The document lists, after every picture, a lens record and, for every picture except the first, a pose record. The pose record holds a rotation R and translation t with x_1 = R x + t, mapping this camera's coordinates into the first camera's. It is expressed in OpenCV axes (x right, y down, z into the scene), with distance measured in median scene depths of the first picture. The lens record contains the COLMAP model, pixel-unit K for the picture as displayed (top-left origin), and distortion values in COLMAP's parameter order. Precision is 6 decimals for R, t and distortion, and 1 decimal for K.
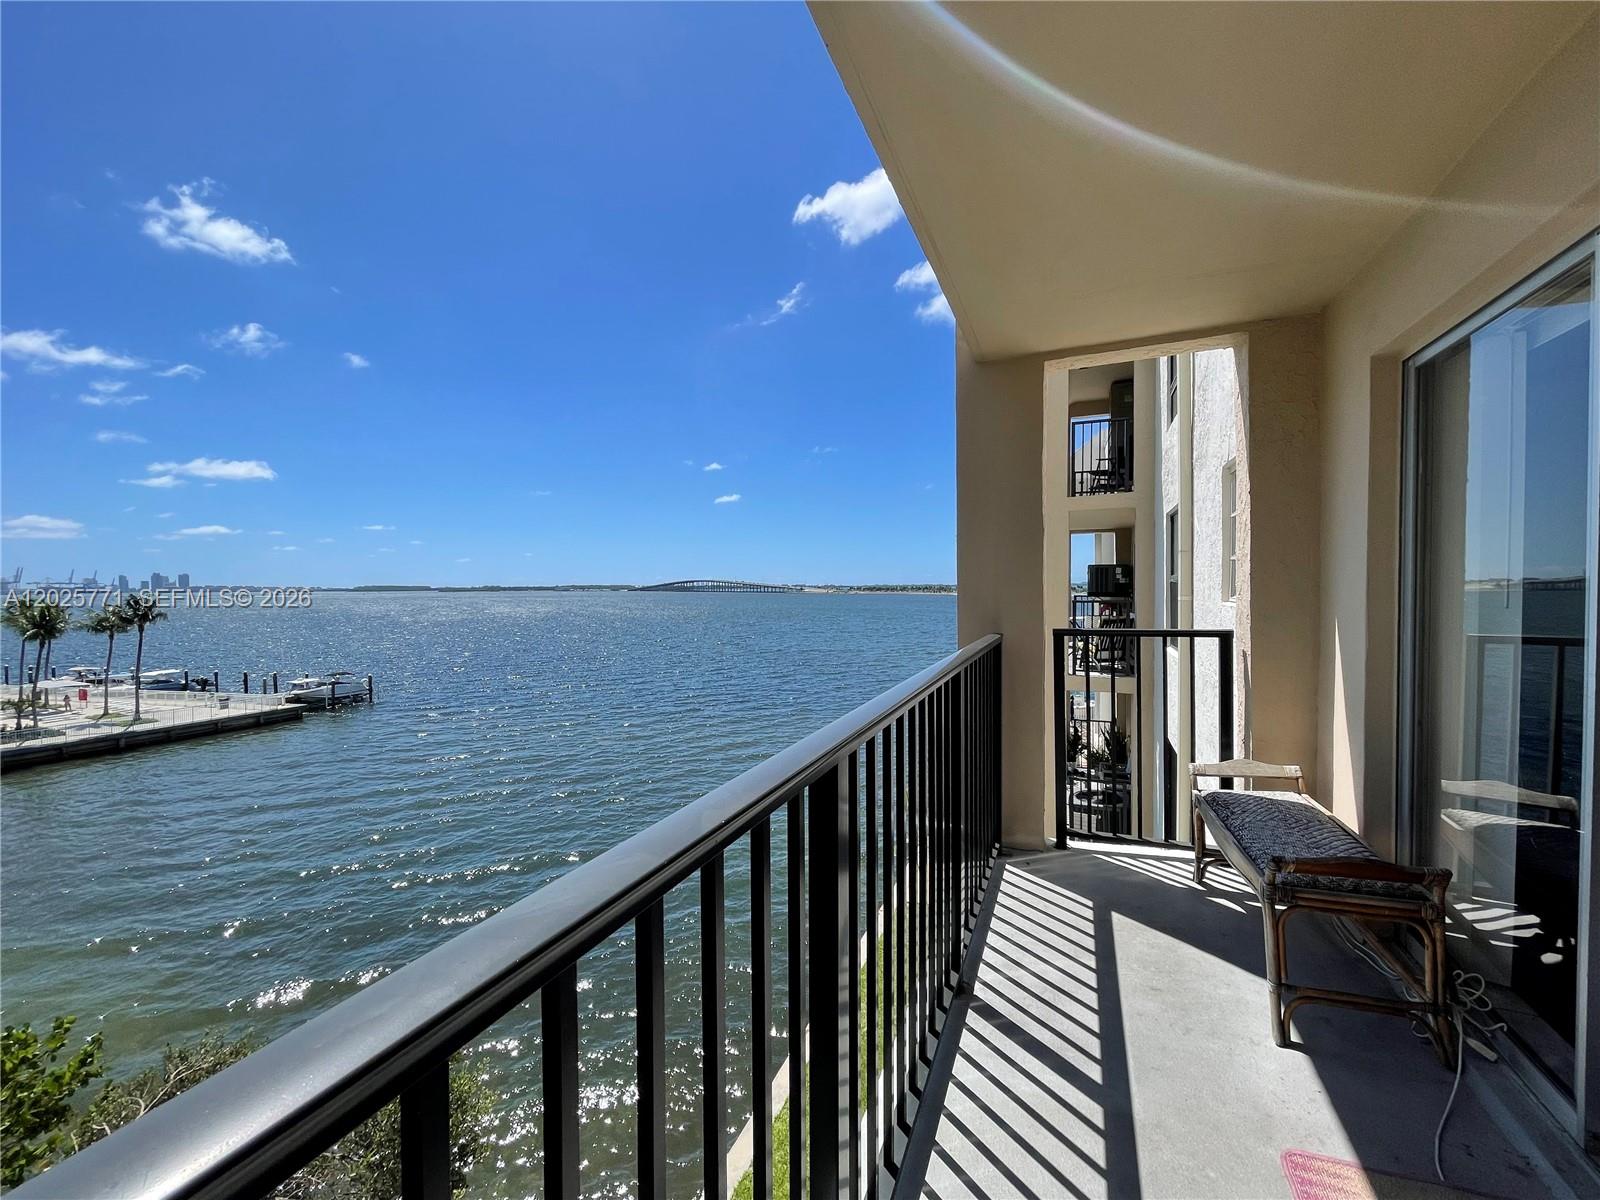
lens RADIAL K [[638.5, 0, 794.3], [0, 638.5, 604.8], [0, 0, 1]] dist [0.002253, -0.001254]
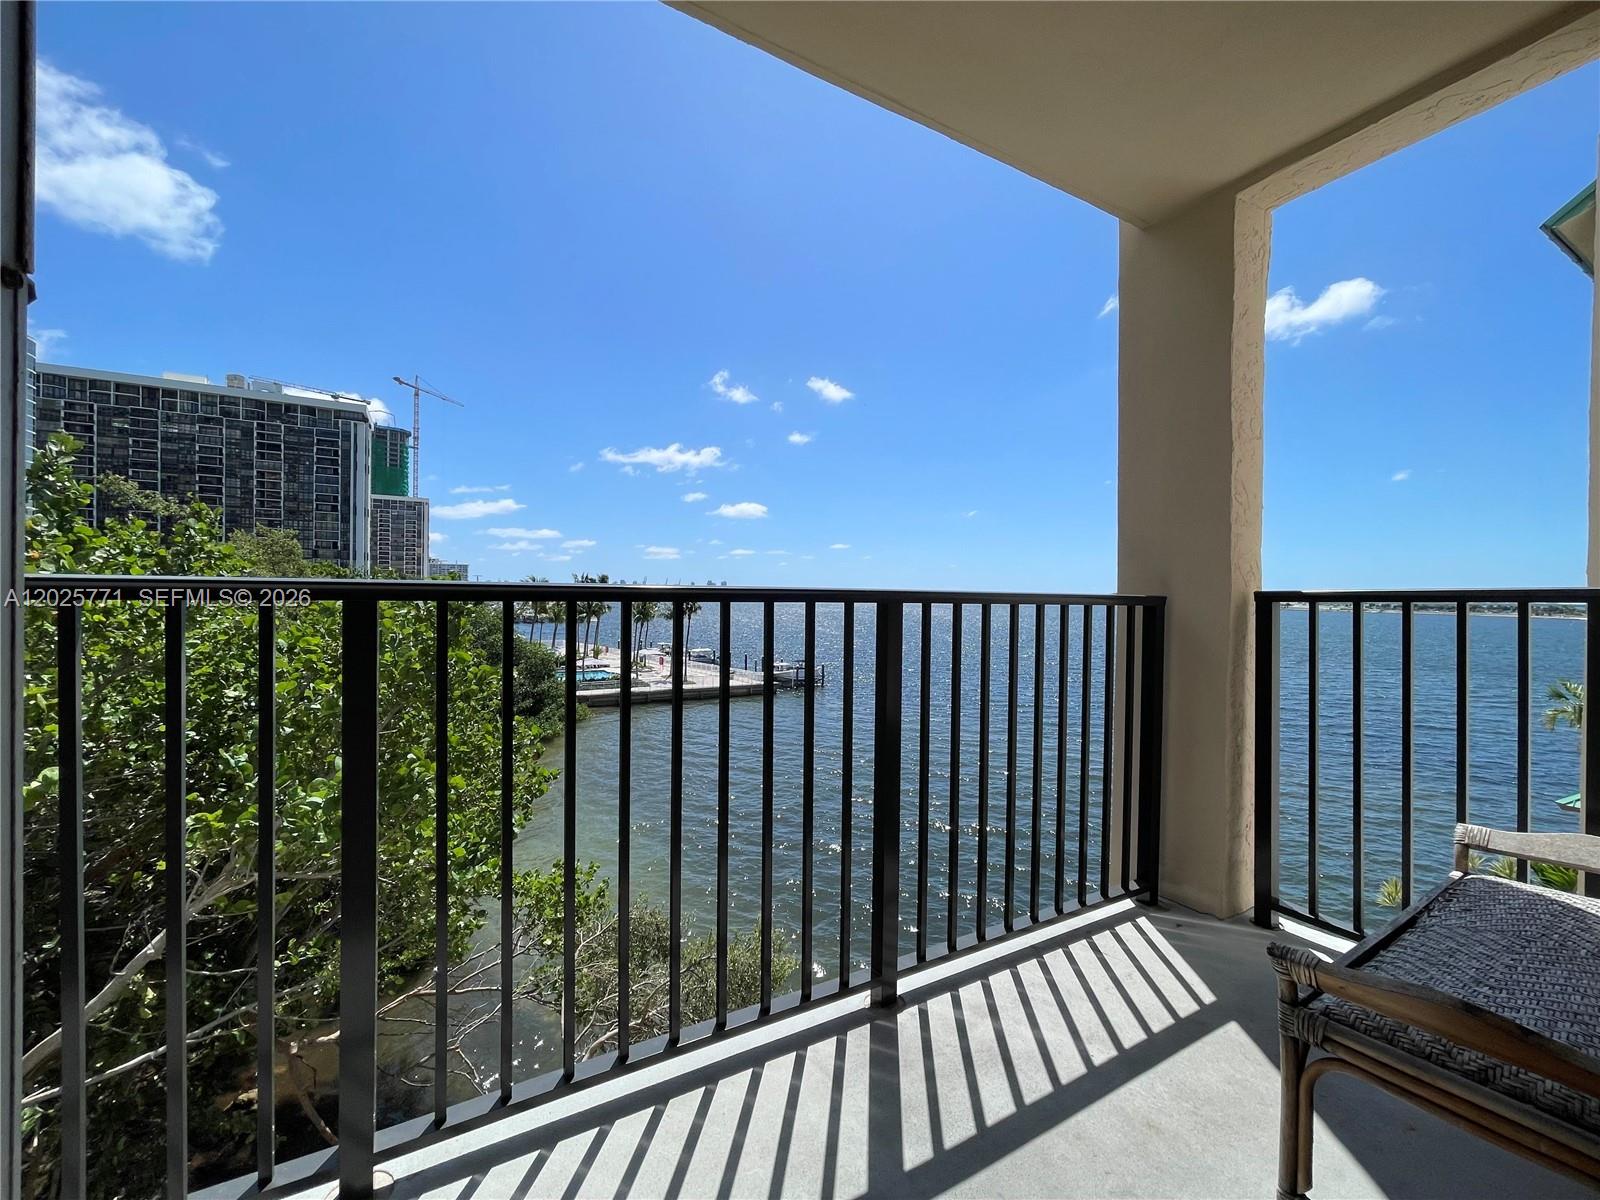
lens RADIAL K [[638.5, 0, 803.8], [0, 638.5, 603.2], [0, 0, 1]] dist [0.002253, -0.001254]
pose [[0.801109, 0.025732, -0.597965, 0.120264], [-0.036724, 0.999306, -0.006197, 0.020294], [0.597390, 0.026924, 0.801499, 0.052713]]
